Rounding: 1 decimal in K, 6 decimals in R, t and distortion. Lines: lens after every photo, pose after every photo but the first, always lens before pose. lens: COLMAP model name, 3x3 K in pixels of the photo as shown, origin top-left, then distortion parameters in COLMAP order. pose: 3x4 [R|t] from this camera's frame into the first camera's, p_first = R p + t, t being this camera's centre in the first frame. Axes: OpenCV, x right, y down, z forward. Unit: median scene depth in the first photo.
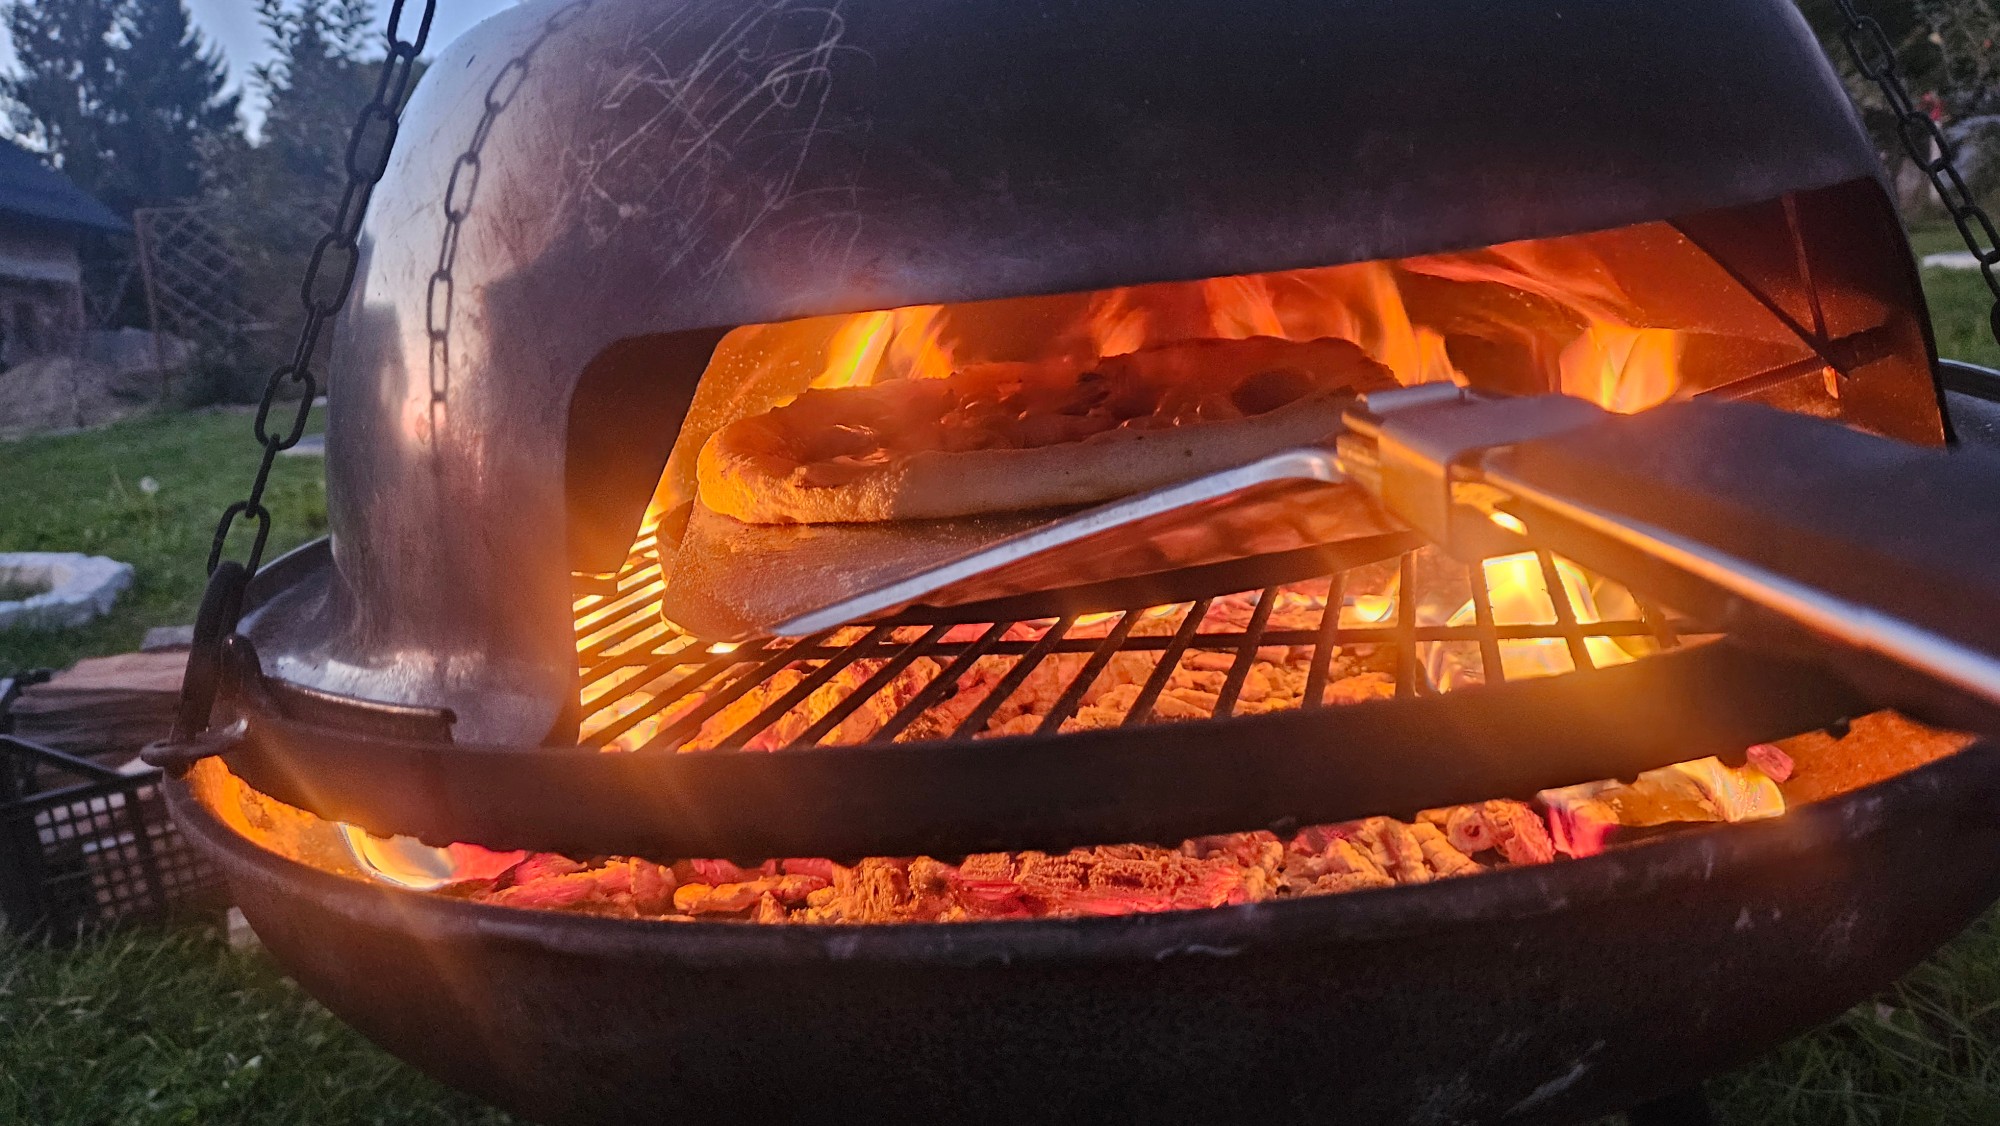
lens RADIAL K [[1342.2, 0, 1000.1], [0, 1342.2, 562.1], [0, 0, 1]] dist [0.047089, -0.030052]
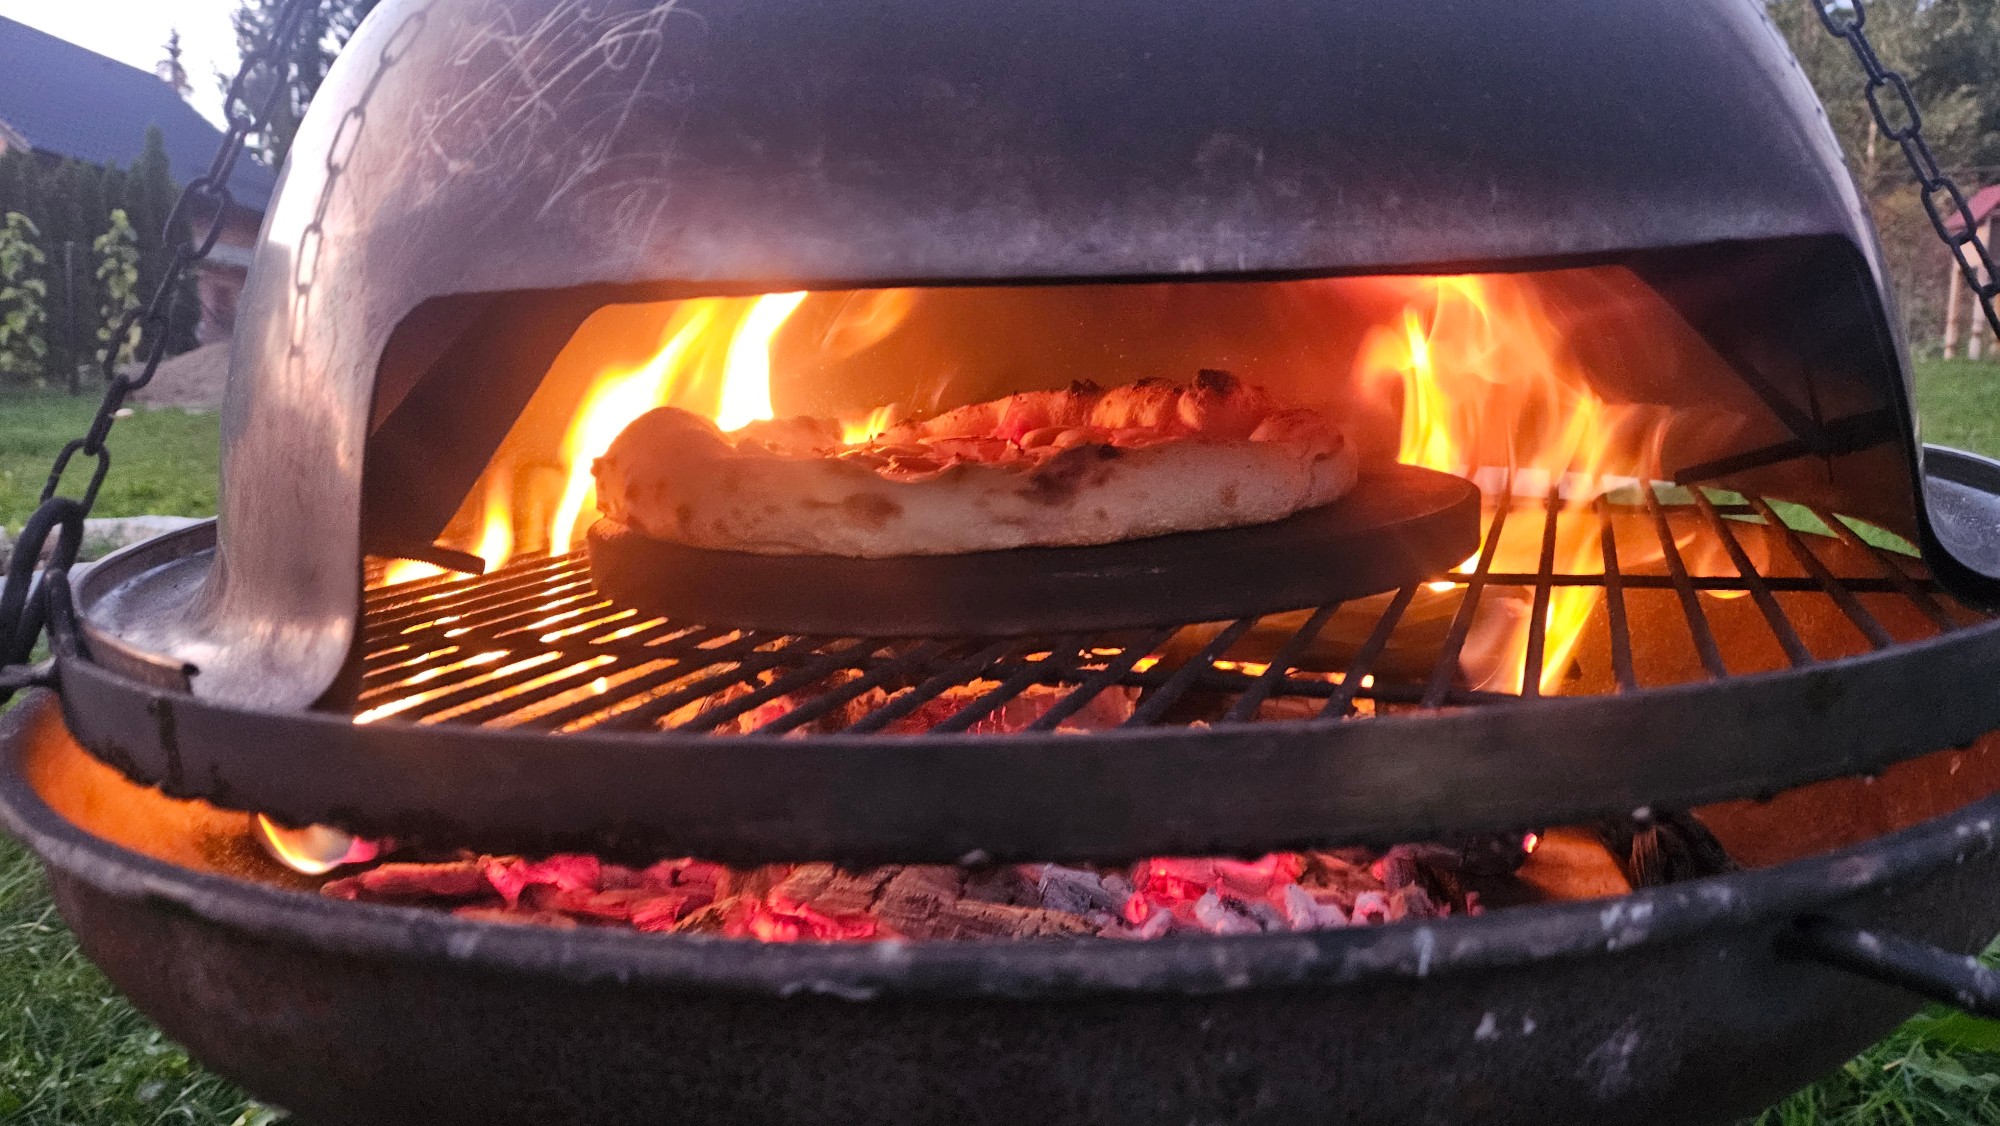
lens RADIAL K [[1342.2, 0, 1006.9], [0, 1342.2, 575.2], [0, 0, 1]] dist [0.047089, -0.030052]
pose [[0.992523, 0.090071, -0.082378, 0.225822], [-0.092054, 0.995541, -0.020589, 0.014489], [0.080156, 0.028018, 0.996388, 0.074409]]
